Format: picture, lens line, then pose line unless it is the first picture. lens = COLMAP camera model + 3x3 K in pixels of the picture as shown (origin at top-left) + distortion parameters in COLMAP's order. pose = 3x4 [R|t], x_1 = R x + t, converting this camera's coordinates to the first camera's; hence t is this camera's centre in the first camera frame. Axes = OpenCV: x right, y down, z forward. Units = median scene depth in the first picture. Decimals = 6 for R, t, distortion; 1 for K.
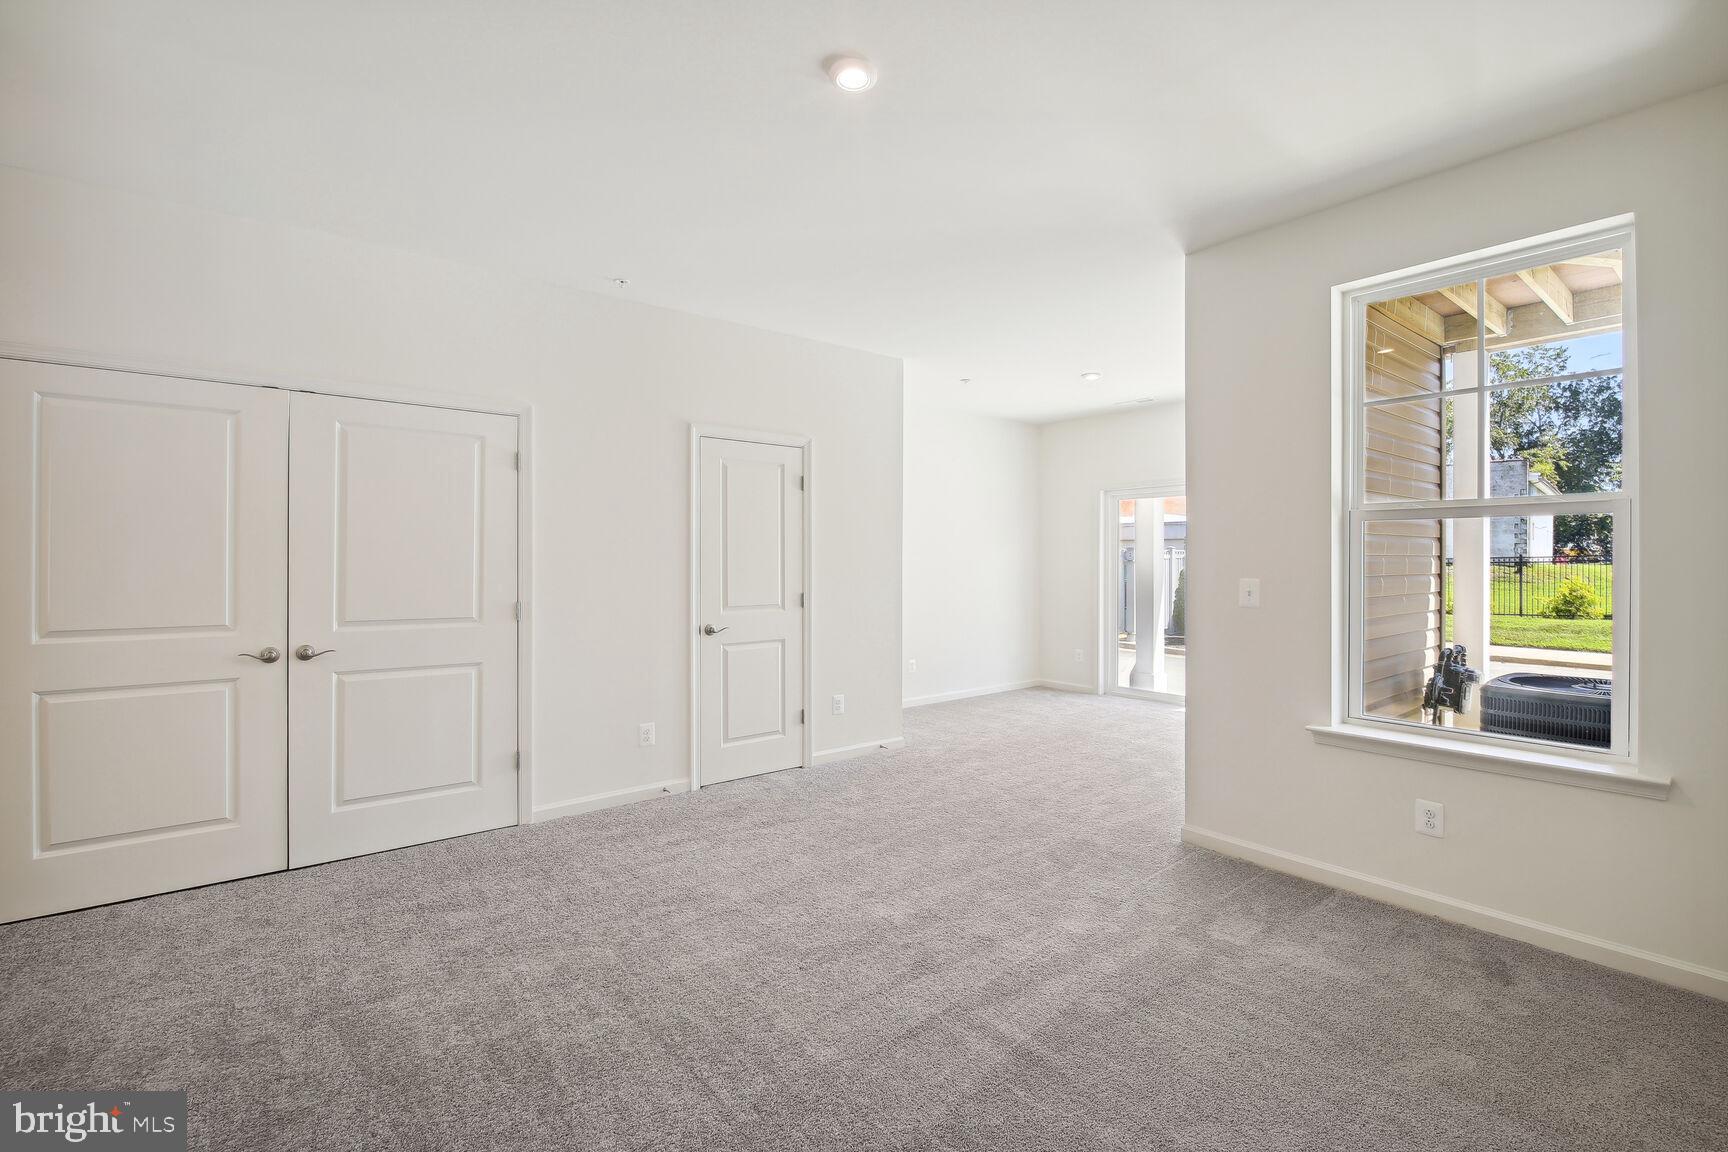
lens RADIAL K [[767.1, 0, 866.7], [0, 767.1, 567.3], [0, 0, 1]] dist [0.004482, -0.003939]
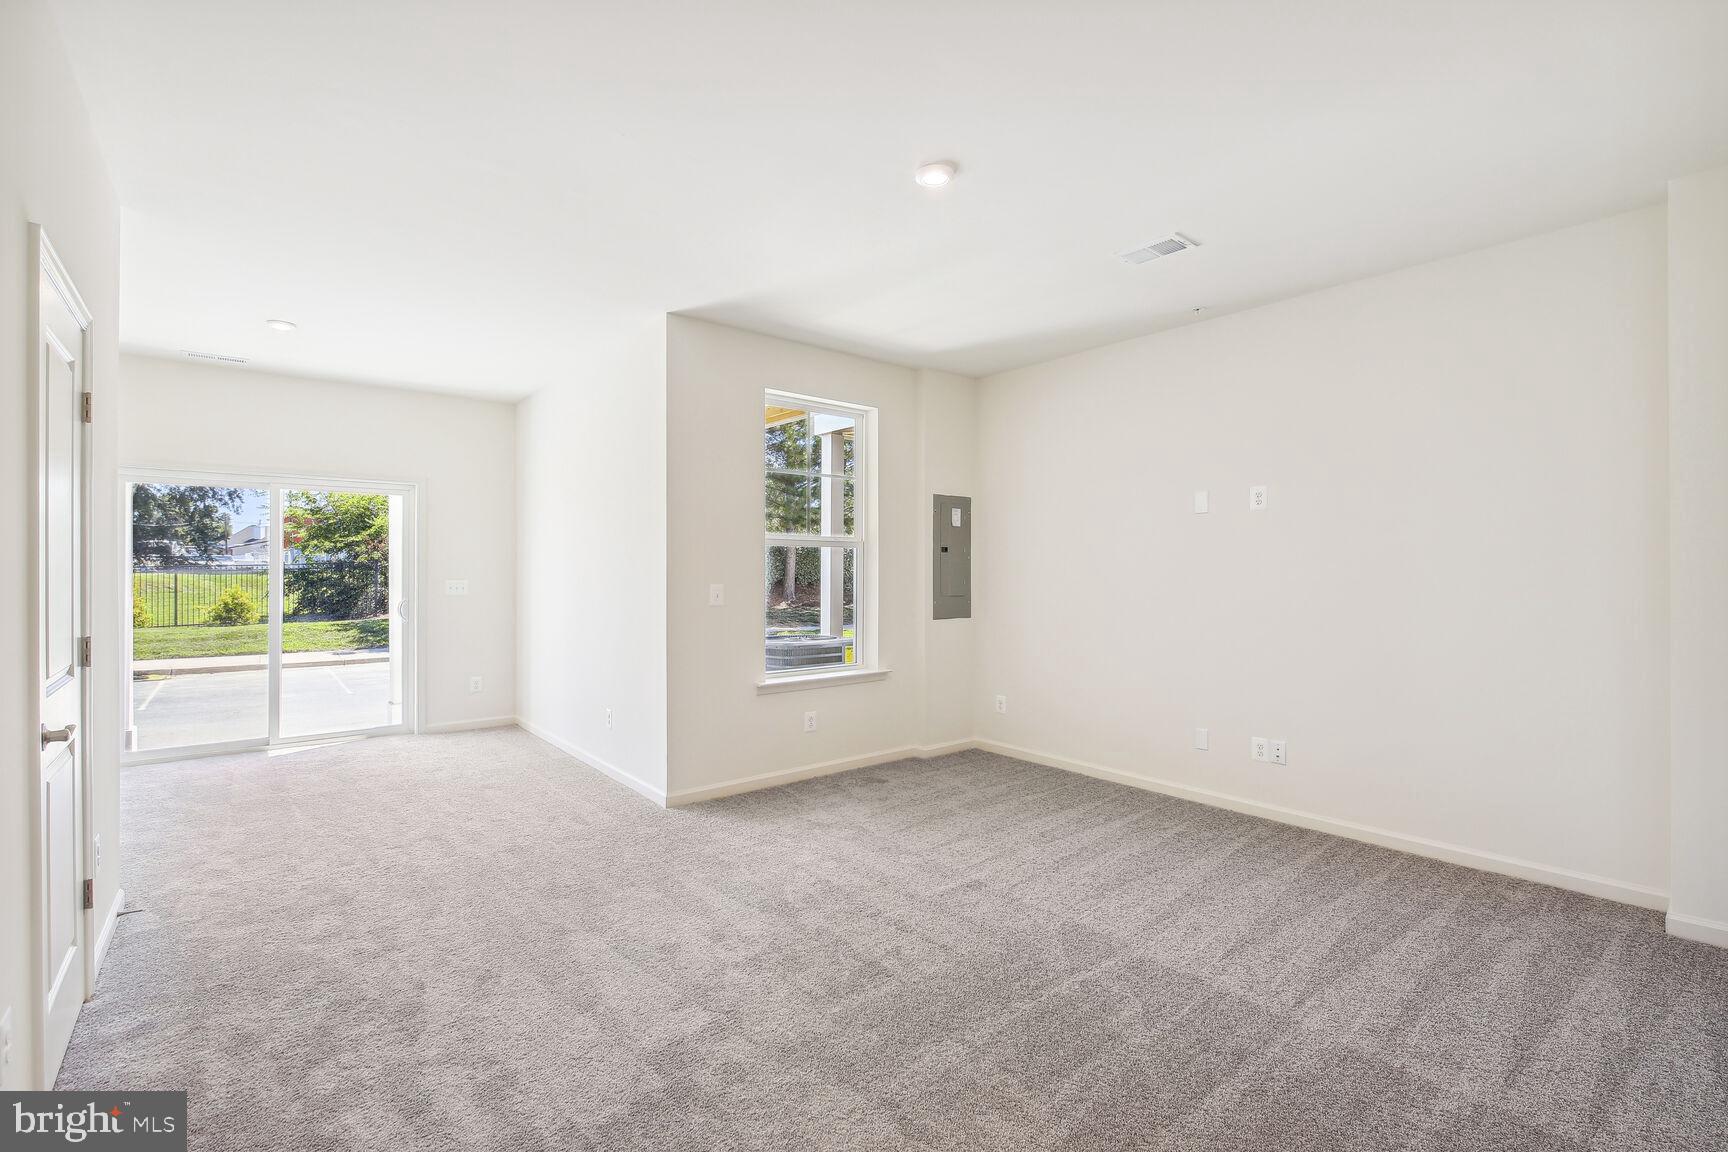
lens RADIAL K [[767.1, 0, 871.3], [0, 767.1, 570.4], [0, 0, 1]] dist [0.004482, -0.003939]
pose [[-0.032950, 0.005007, 0.999444, -0.176776], [0.003098, 0.999983, -0.004908, -0.000613], [-0.999452, 0.002935, -0.032965, 0.163534]]
